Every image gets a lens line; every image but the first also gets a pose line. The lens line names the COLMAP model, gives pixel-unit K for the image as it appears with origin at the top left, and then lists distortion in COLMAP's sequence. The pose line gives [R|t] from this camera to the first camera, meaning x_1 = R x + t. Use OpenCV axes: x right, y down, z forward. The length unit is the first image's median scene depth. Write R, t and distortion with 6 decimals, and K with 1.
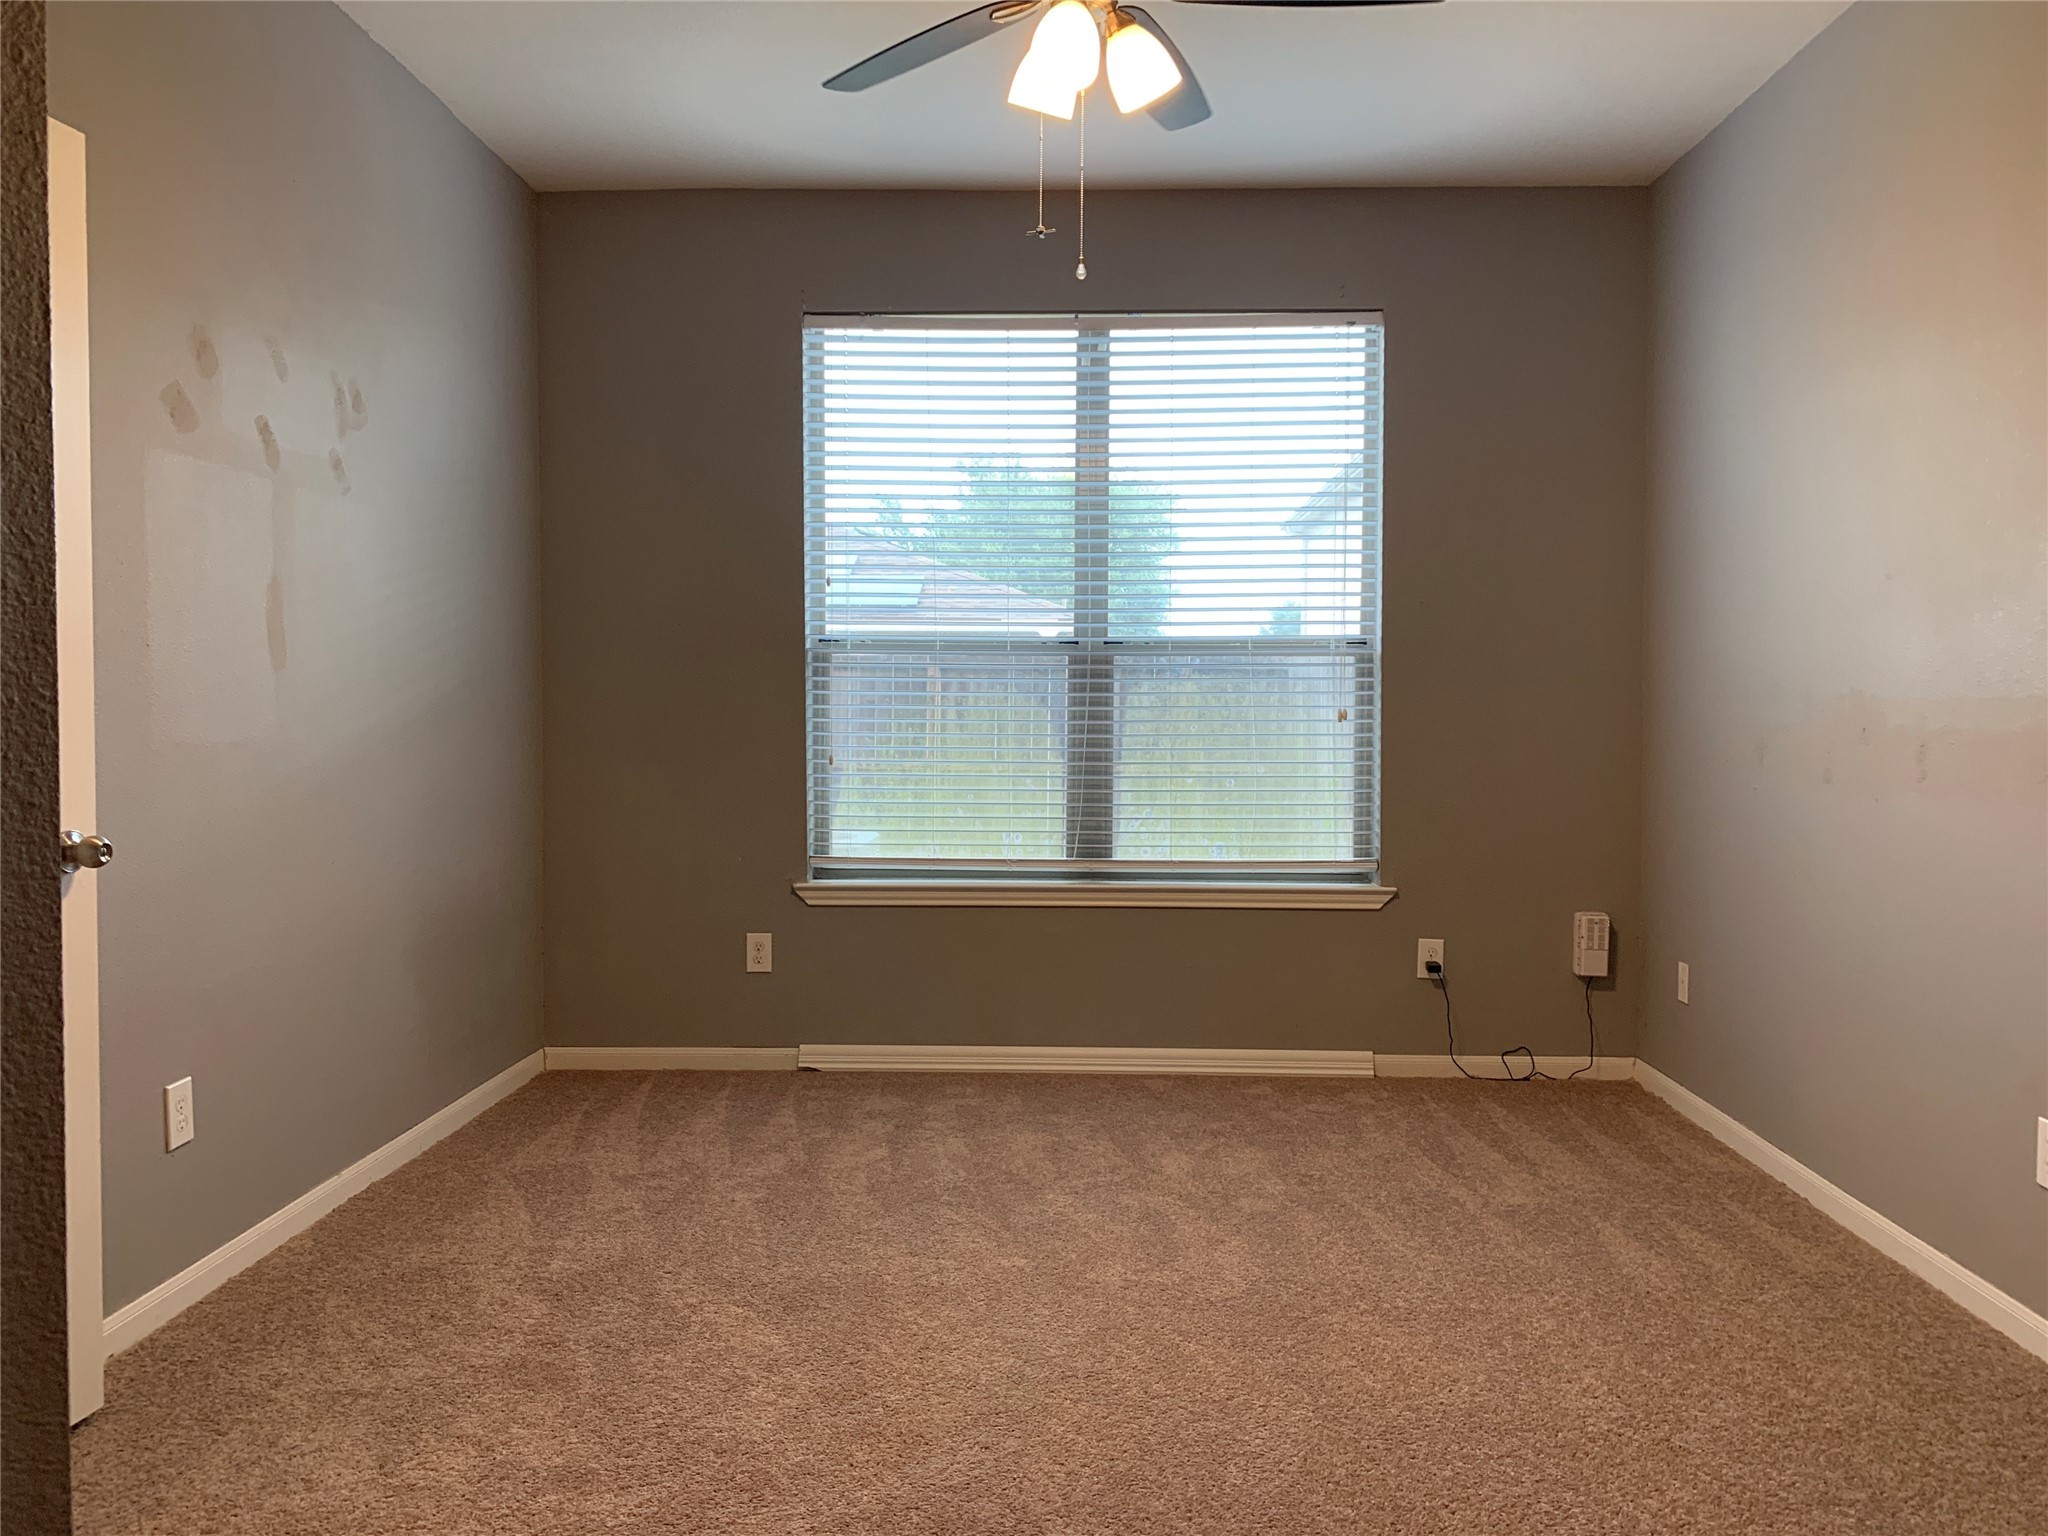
lens RADIAL K [[1582.4, 0, 1028.2], [0, 1582.4, 741.4], [0, 0, 1]] dist [0.041952, -0.069995]
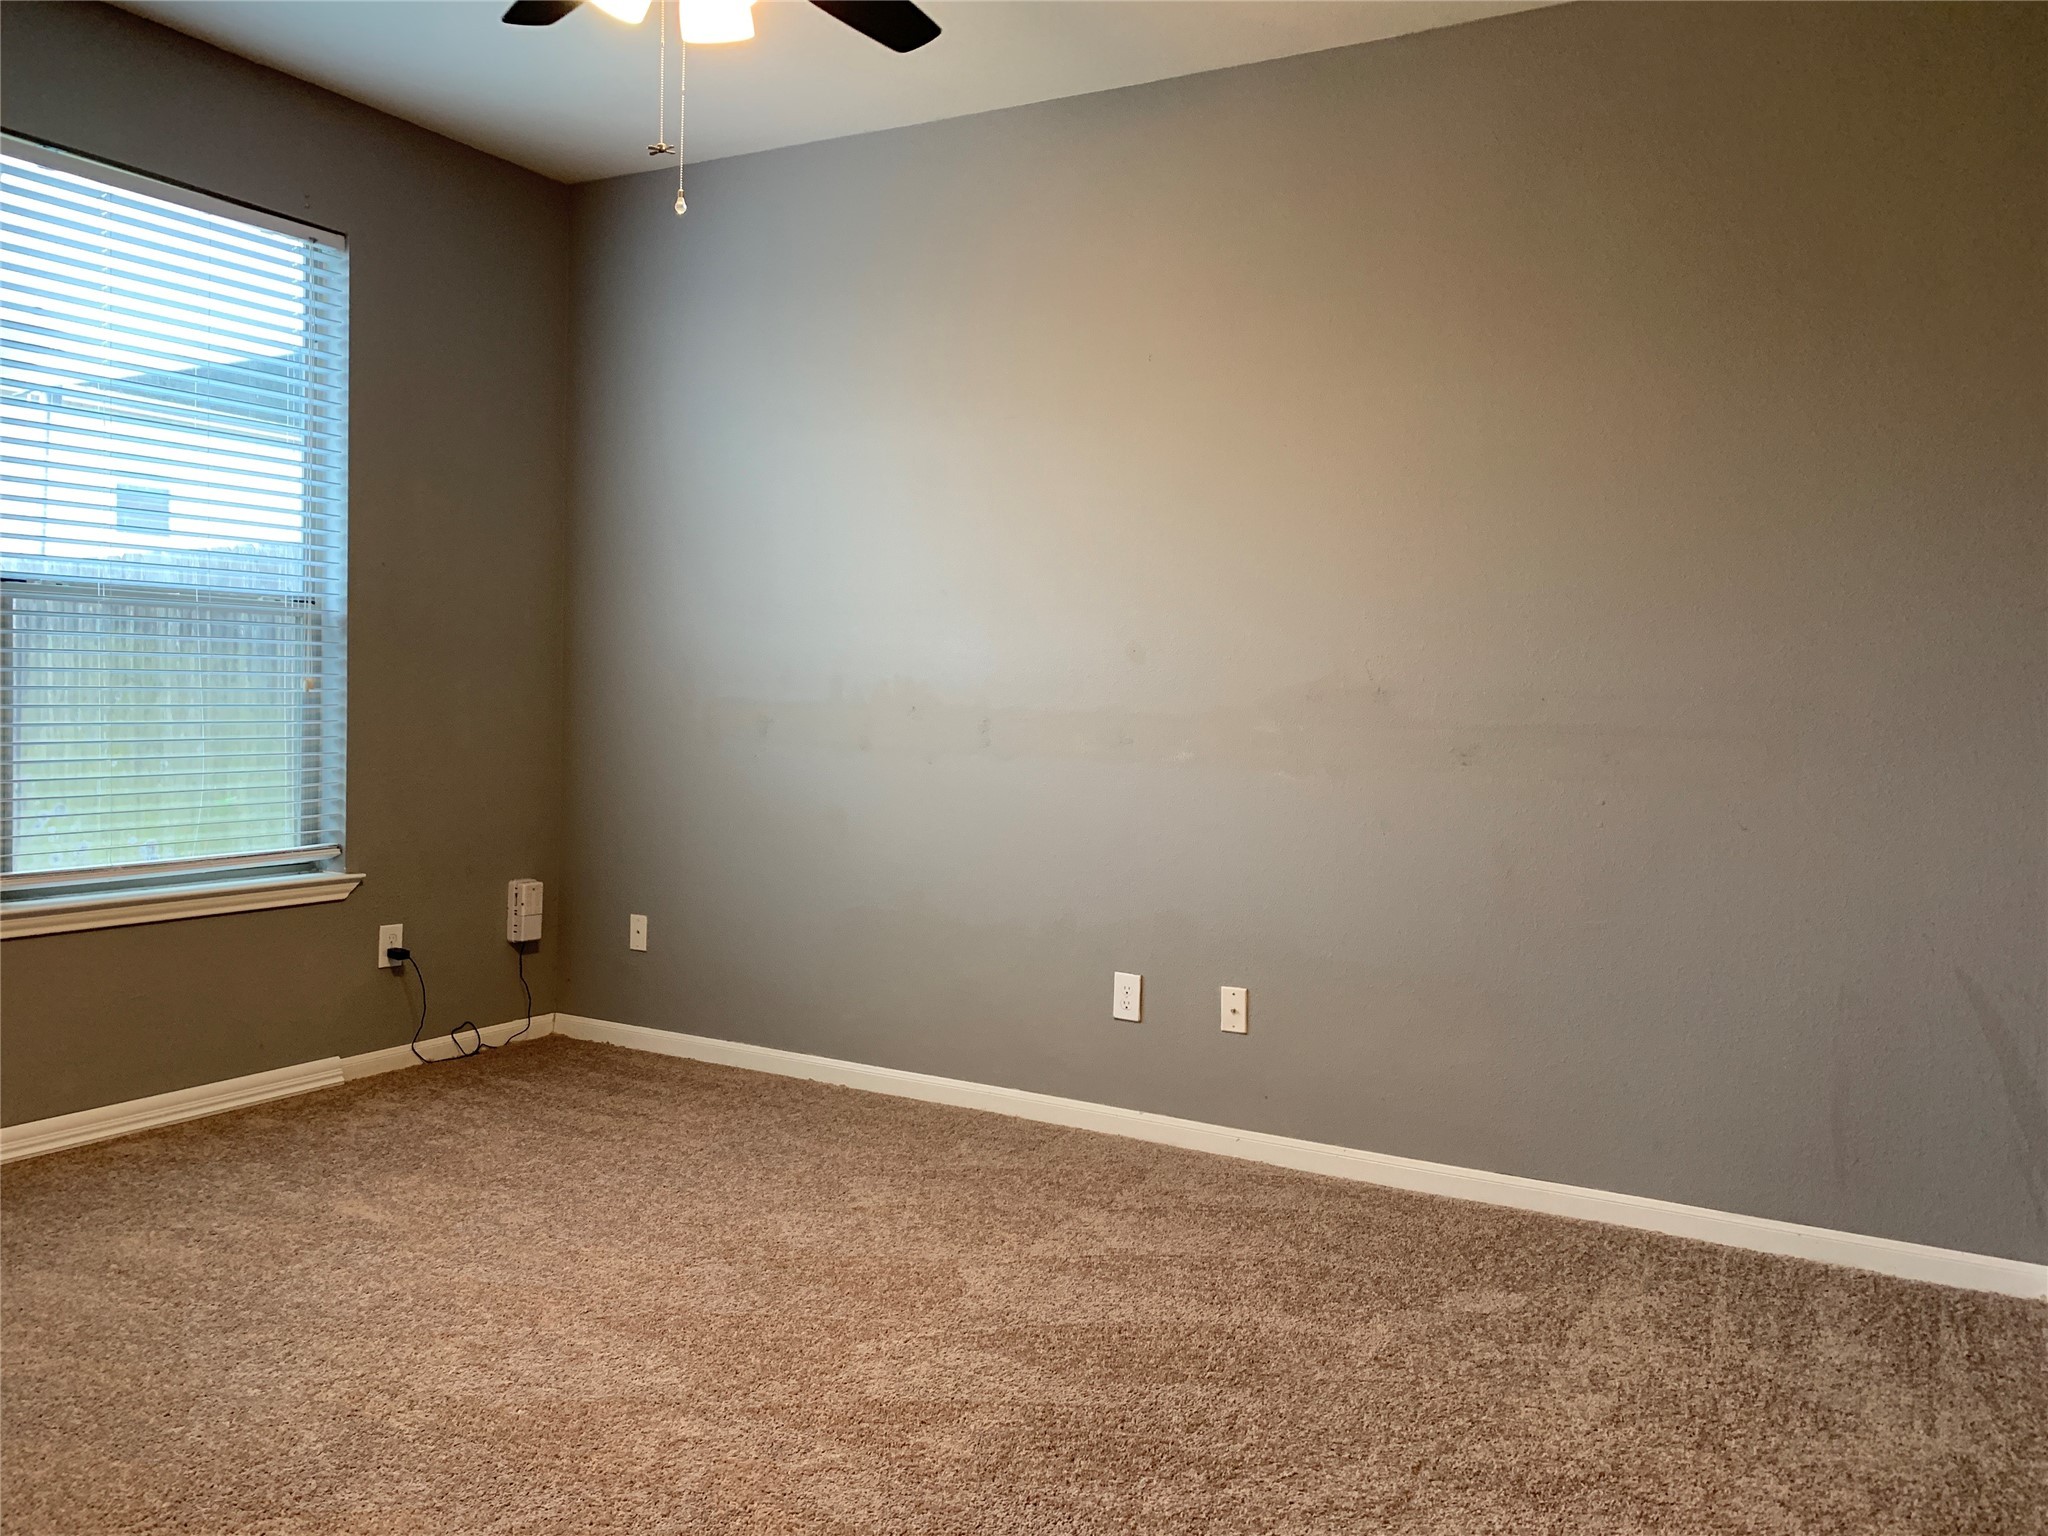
lens RADIAL K [[1596.8, 0, 1024.0], [0, 1596.8, 768.0], [0, 0, 1]] dist [0.005606, -0.000570]
pose [[0.456876, -0.033888, 0.888885, -0.415223], [-0.004646, 0.999170, 0.040481, -0.008216], [-0.889518, -0.022624, 0.456339, 0.240181]]
